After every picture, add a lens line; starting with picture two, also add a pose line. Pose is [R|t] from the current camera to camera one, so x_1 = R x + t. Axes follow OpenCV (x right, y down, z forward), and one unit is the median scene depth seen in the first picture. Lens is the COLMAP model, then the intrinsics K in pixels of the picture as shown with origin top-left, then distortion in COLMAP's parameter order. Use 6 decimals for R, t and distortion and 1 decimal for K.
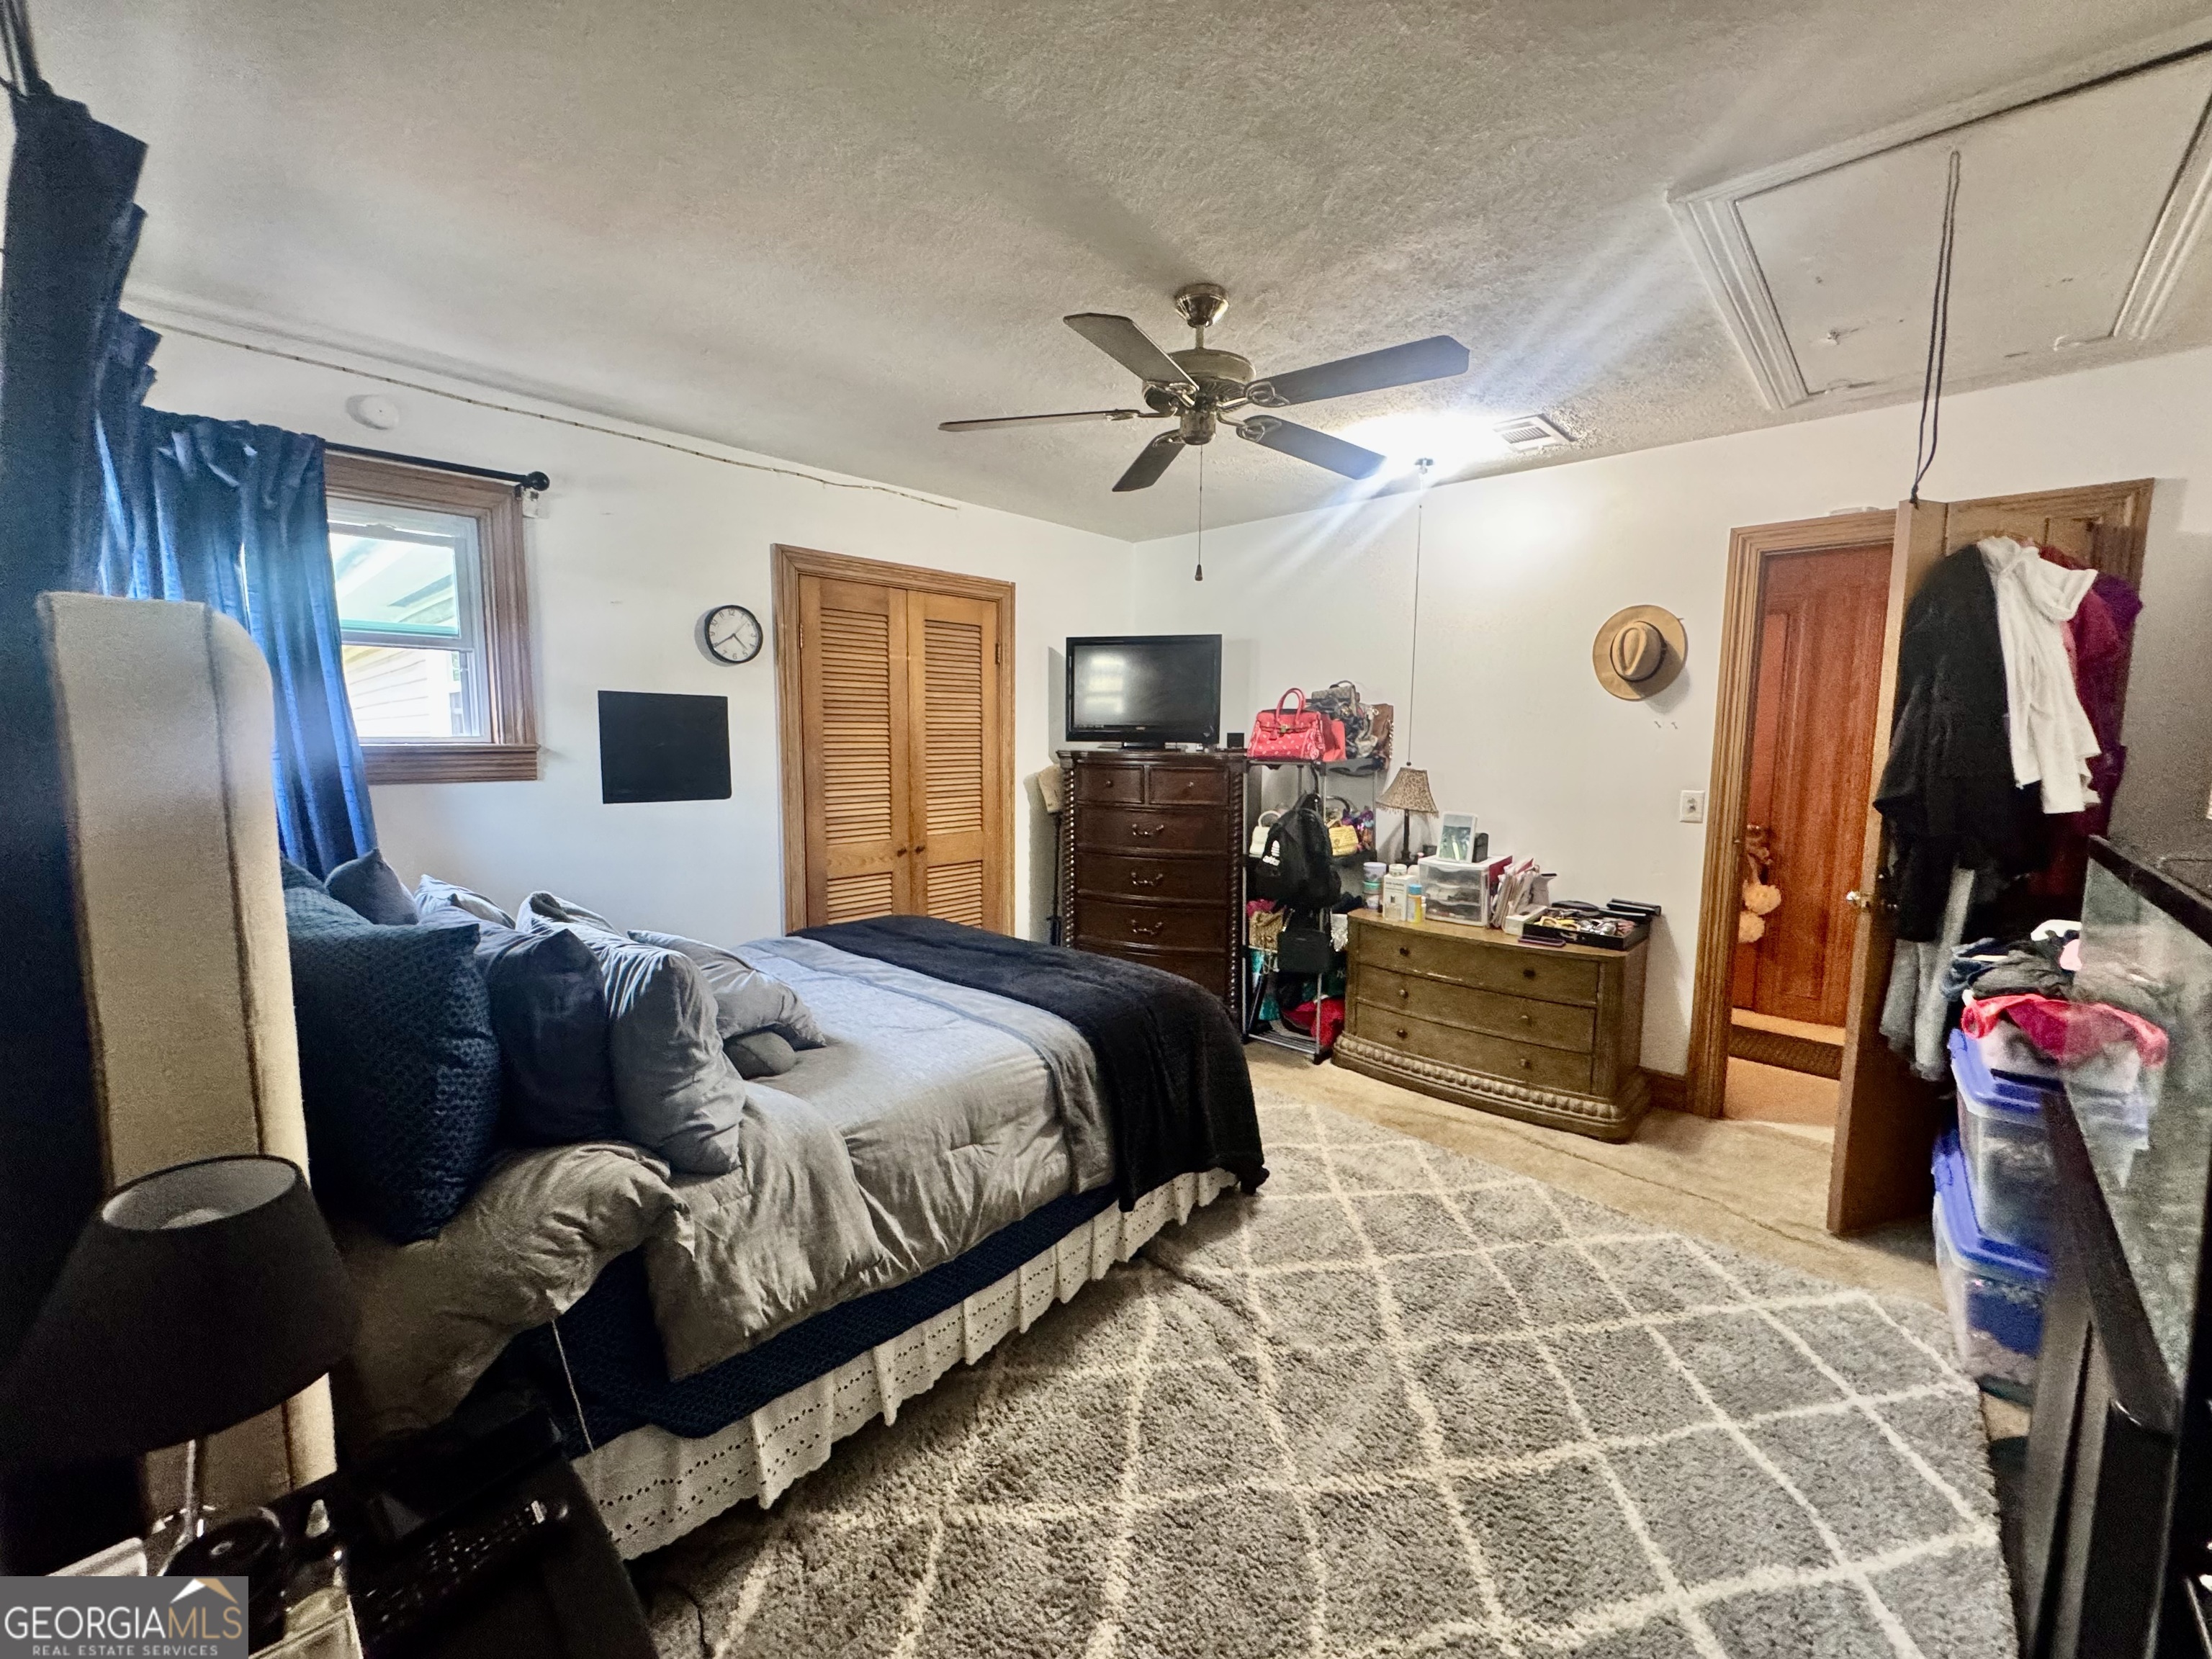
lens RADIAL K [[889.0, 0, 1103.2], [0, 889.0, 827.8], [0, 0, 1]] dist [-0.002697, 0.000692]
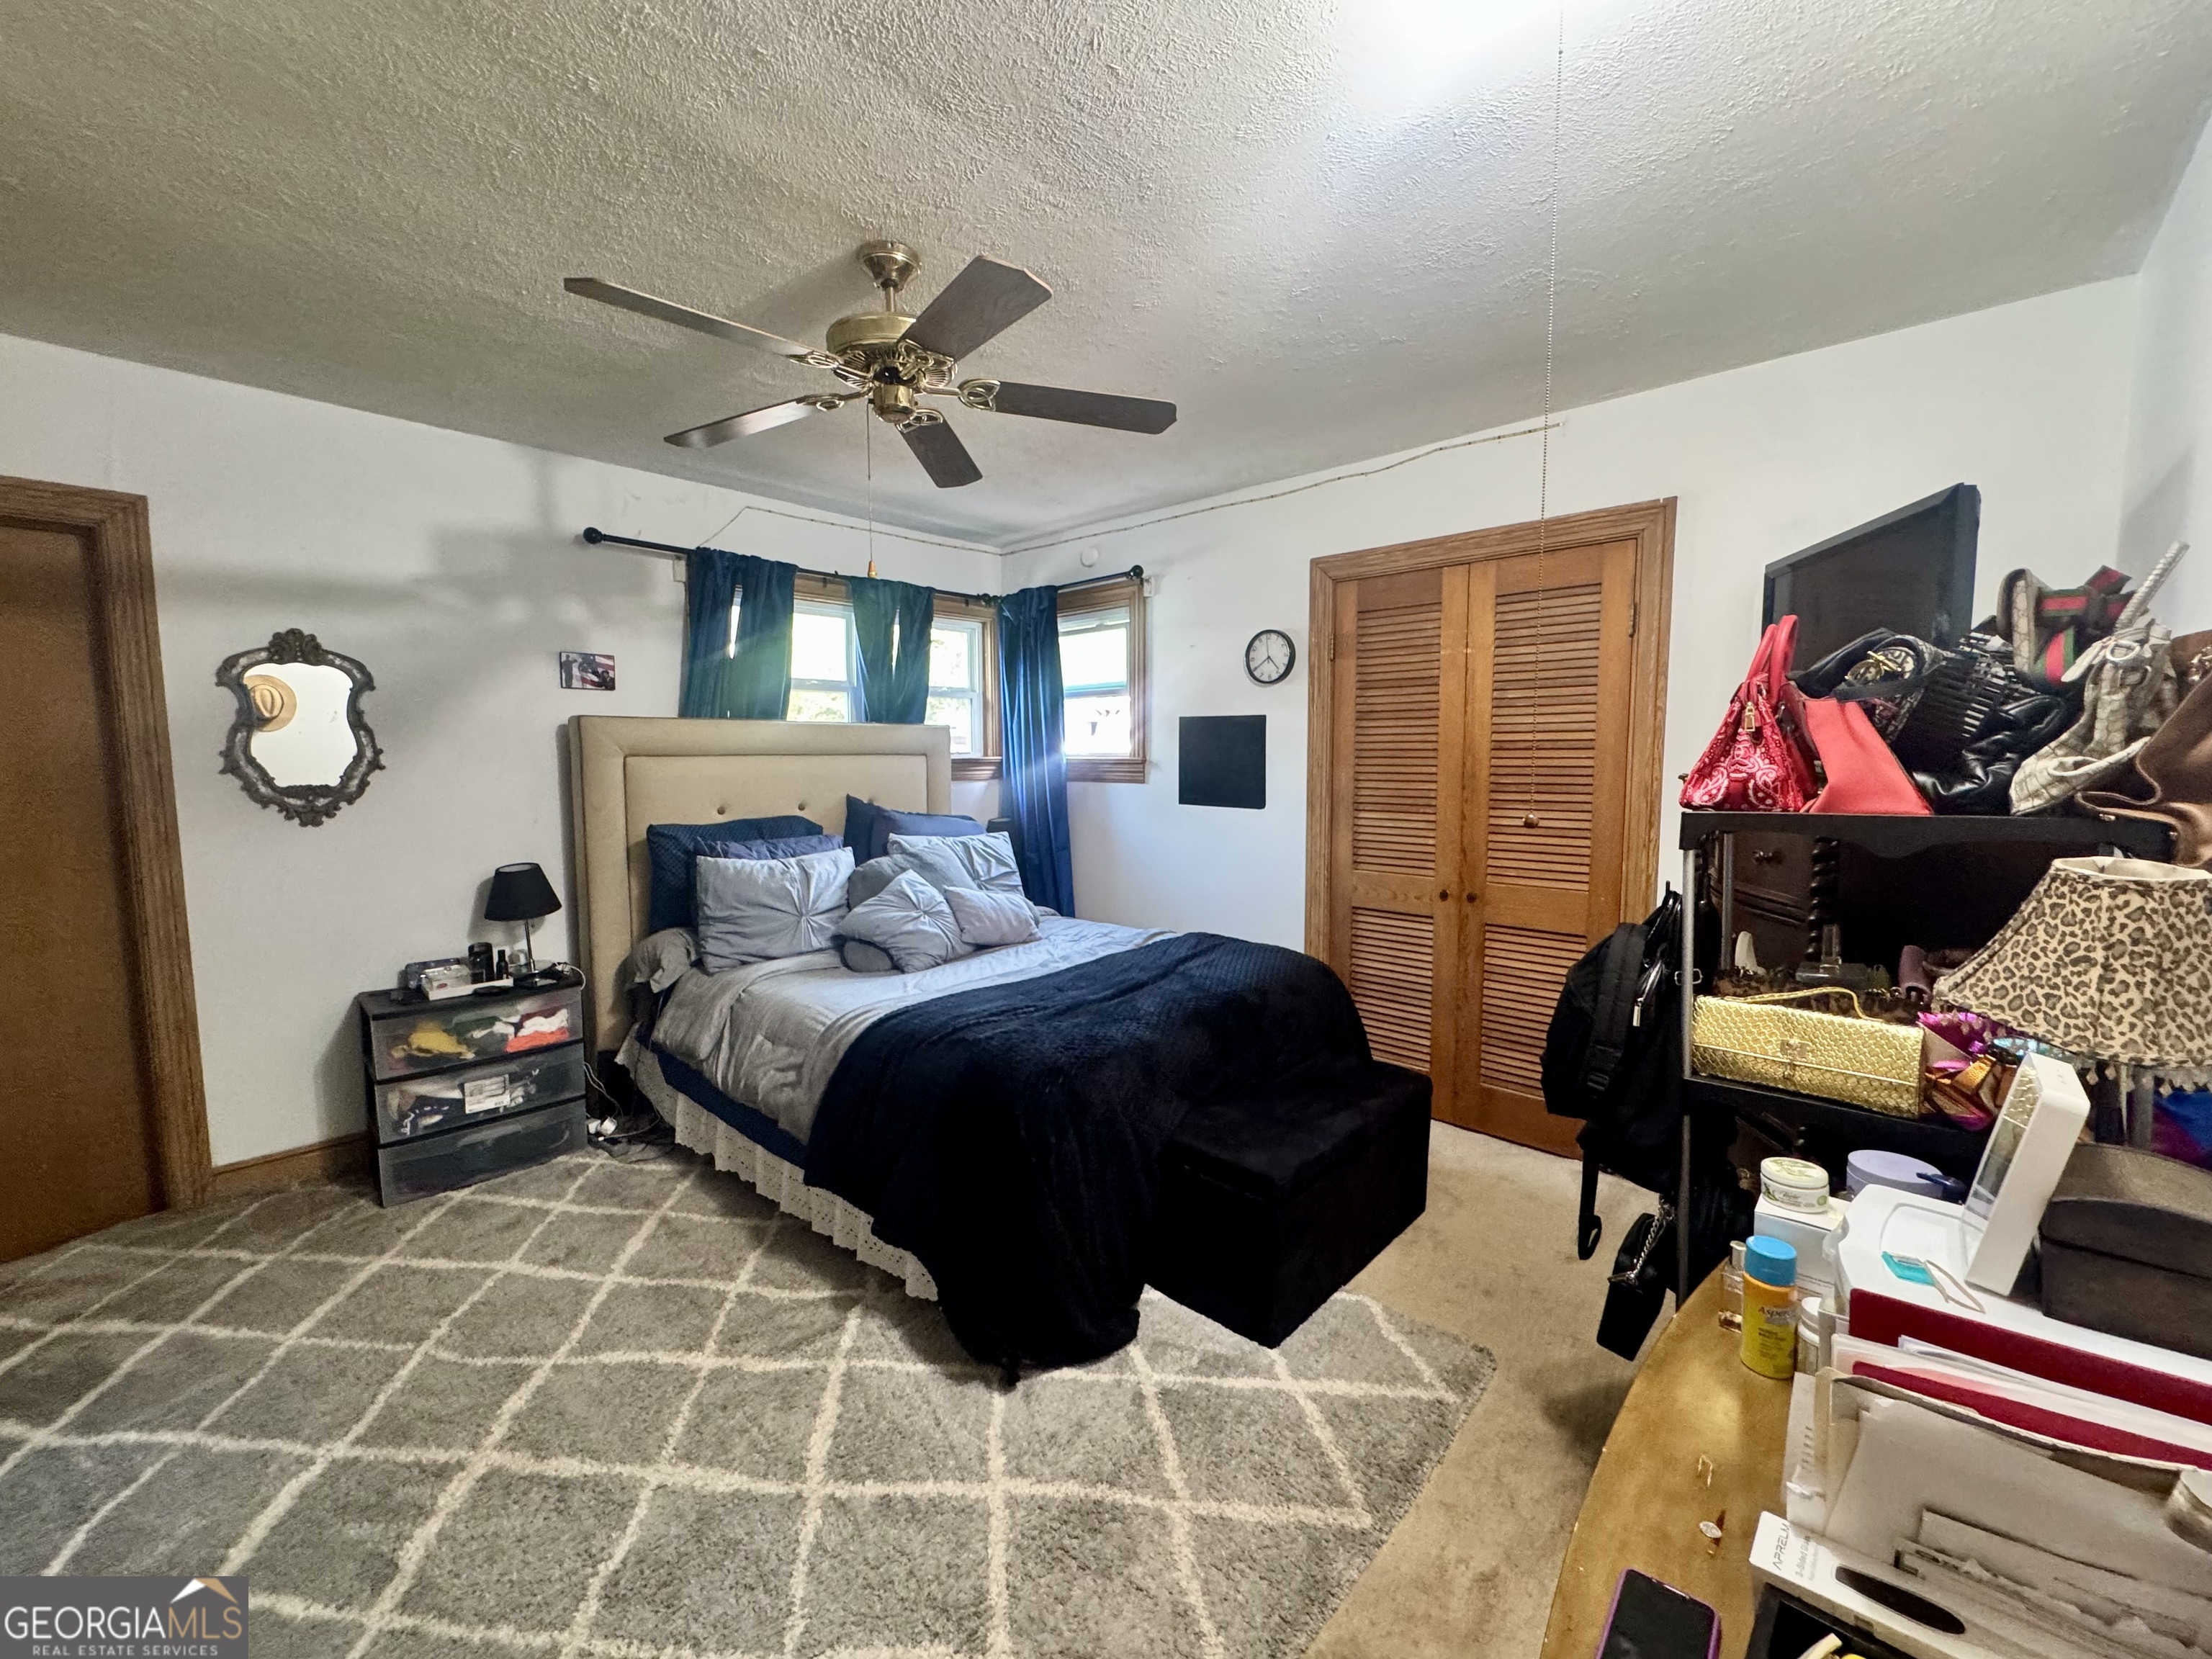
lens RADIAL K [[890.2, 0, 1106.3], [0, 890.2, 828.8], [0, 0, 1]] dist [-0.001645, 0.000120]
pose [[0.005597, 0.081868, -0.996627, 0.712615], [-0.099059, 0.991786, 0.080914, -0.084115], [0.995066, 0.098272, 0.013661, 0.859457]]
